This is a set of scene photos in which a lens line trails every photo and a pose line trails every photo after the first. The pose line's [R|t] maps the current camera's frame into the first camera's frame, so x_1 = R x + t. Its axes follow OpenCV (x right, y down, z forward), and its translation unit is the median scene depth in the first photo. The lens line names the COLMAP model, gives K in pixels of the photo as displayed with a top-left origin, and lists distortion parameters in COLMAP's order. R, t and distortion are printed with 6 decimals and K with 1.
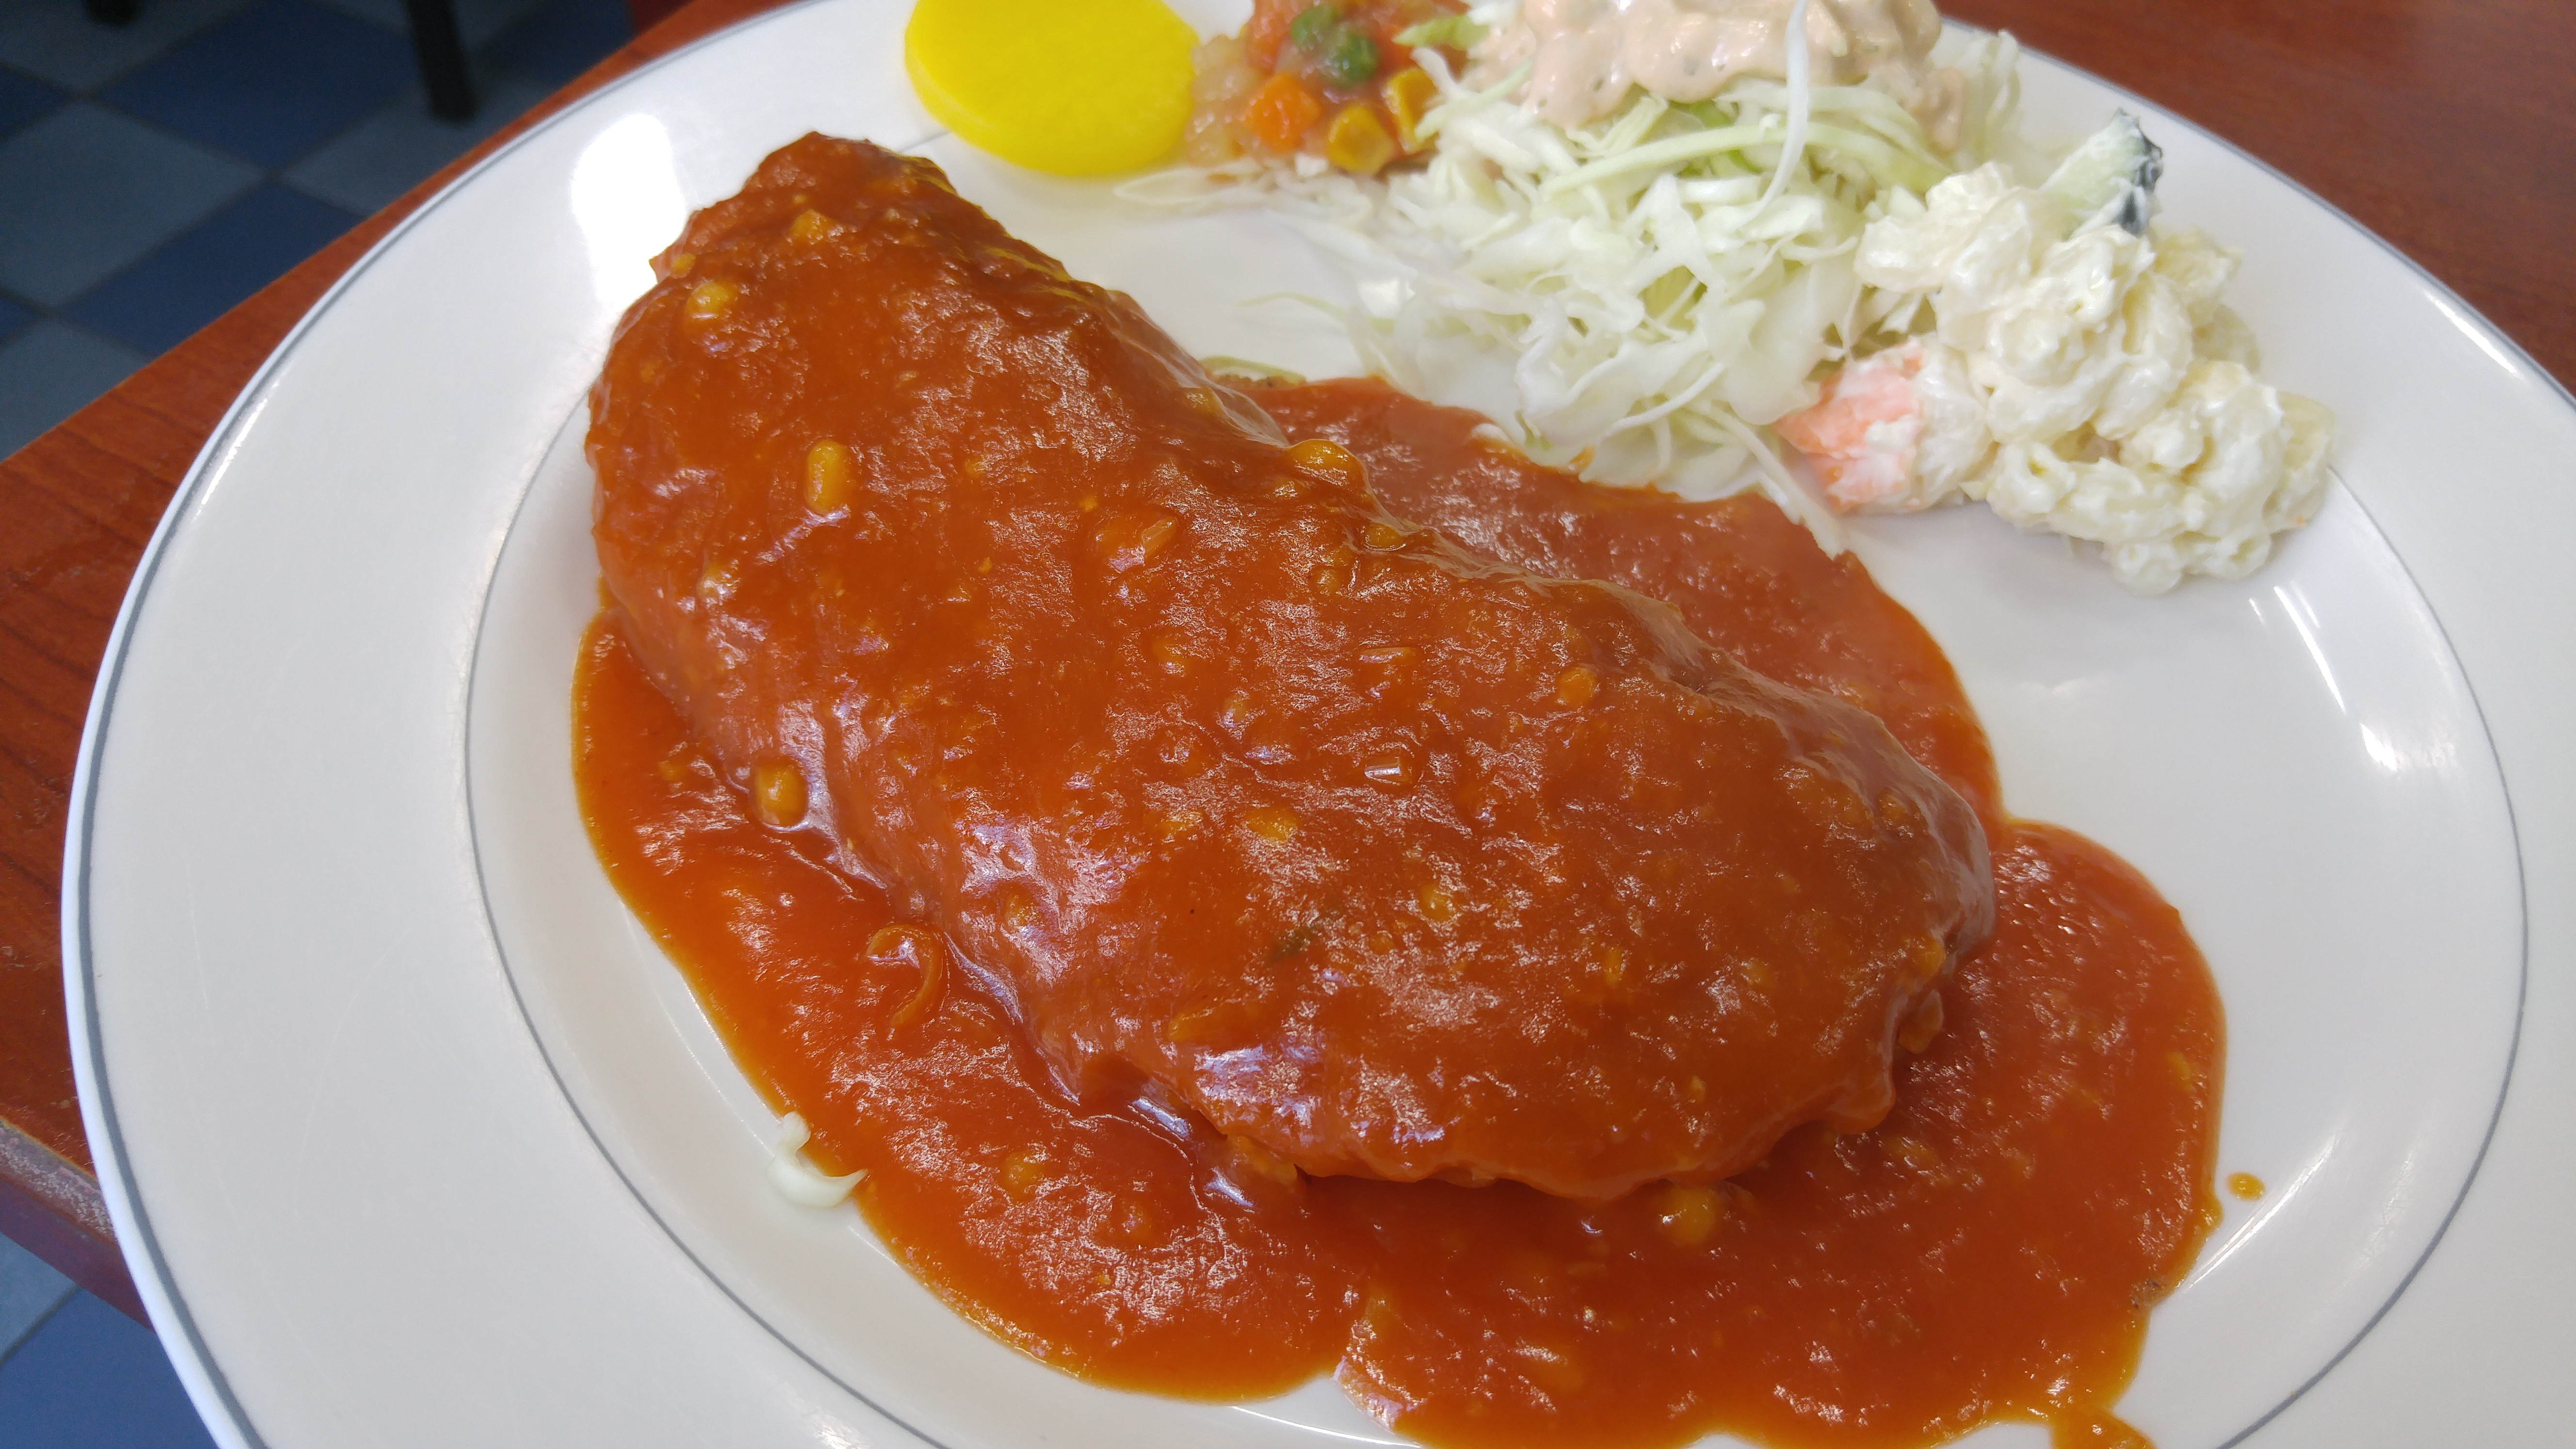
lens RADIAL K [[2314.0, 0, 1241.5], [0, 2314.0, 731.4], [0, 0, 1]] dist [0.032650, -0.468020]
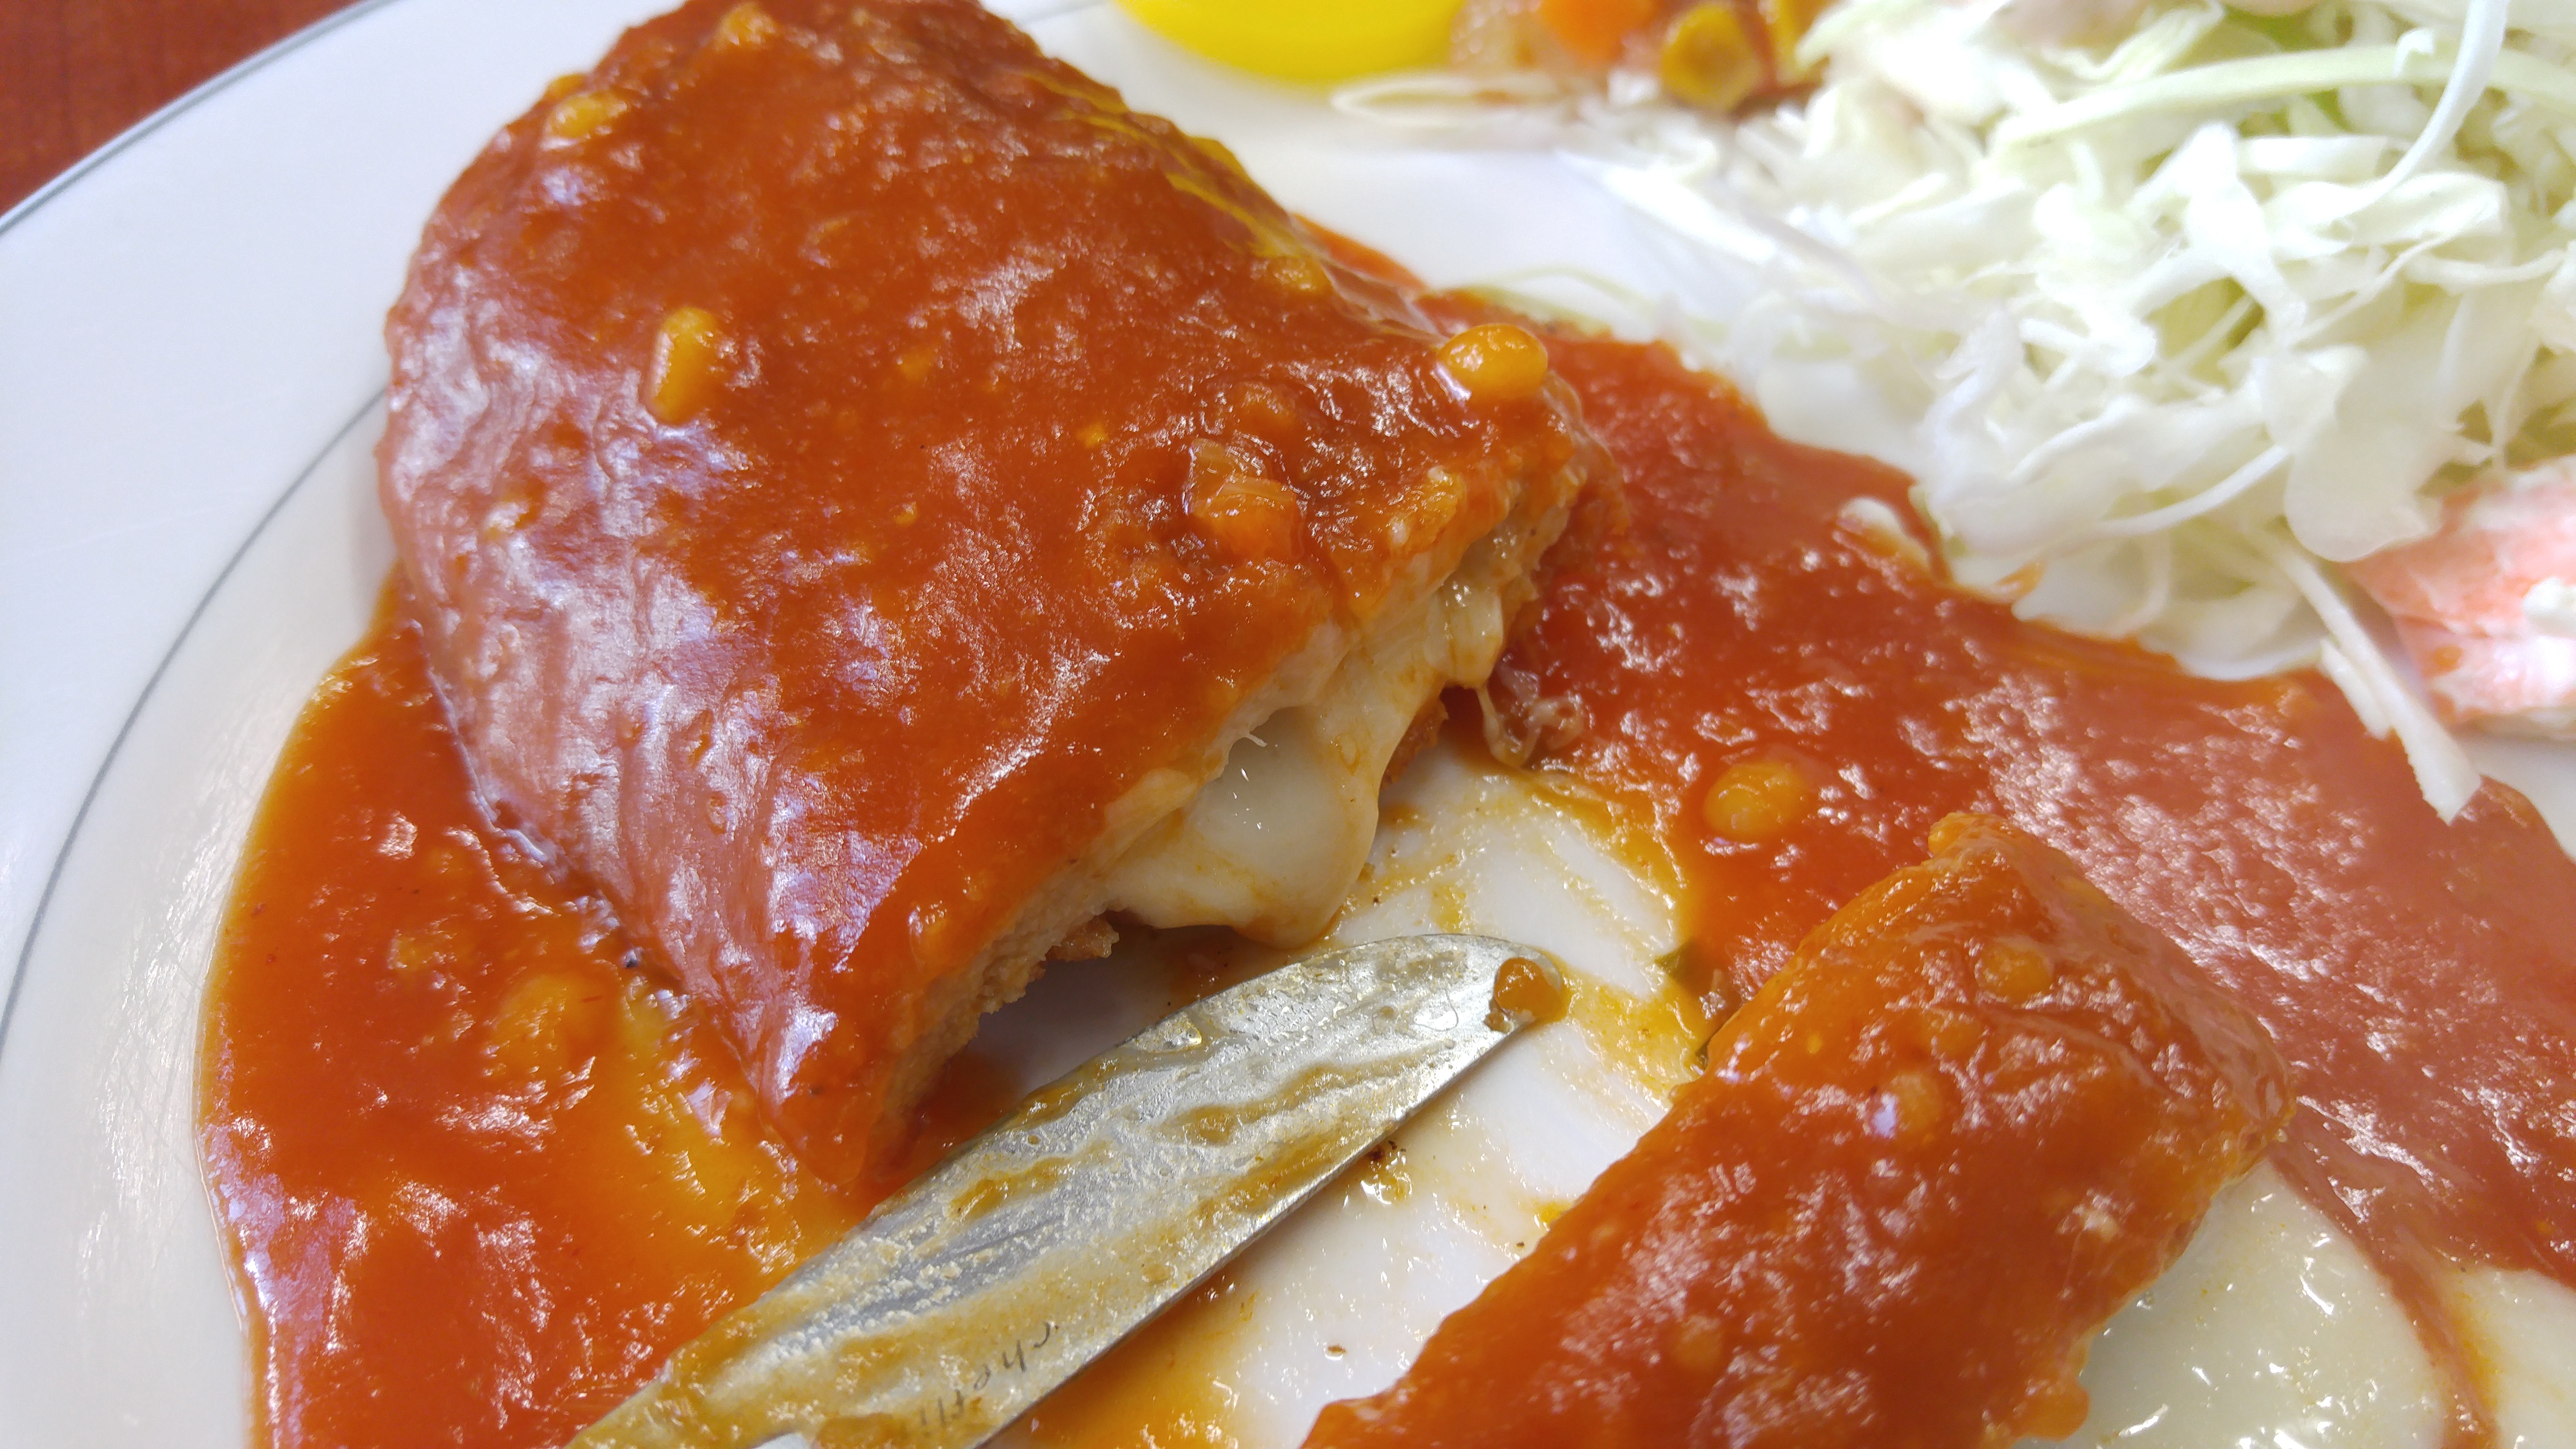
lens RADIAL K [[2261.3, 0, 1294.8], [0, 2261.3, 682.2], [0, 0, 1]] dist [-0.010556, -0.007351]
pose [[0.985221, 0.119914, -0.122311, 0.040436], [-0.122912, 0.992268, -0.017242, -0.061348], [0.119298, 0.032020, 0.992342, 0.411582]]
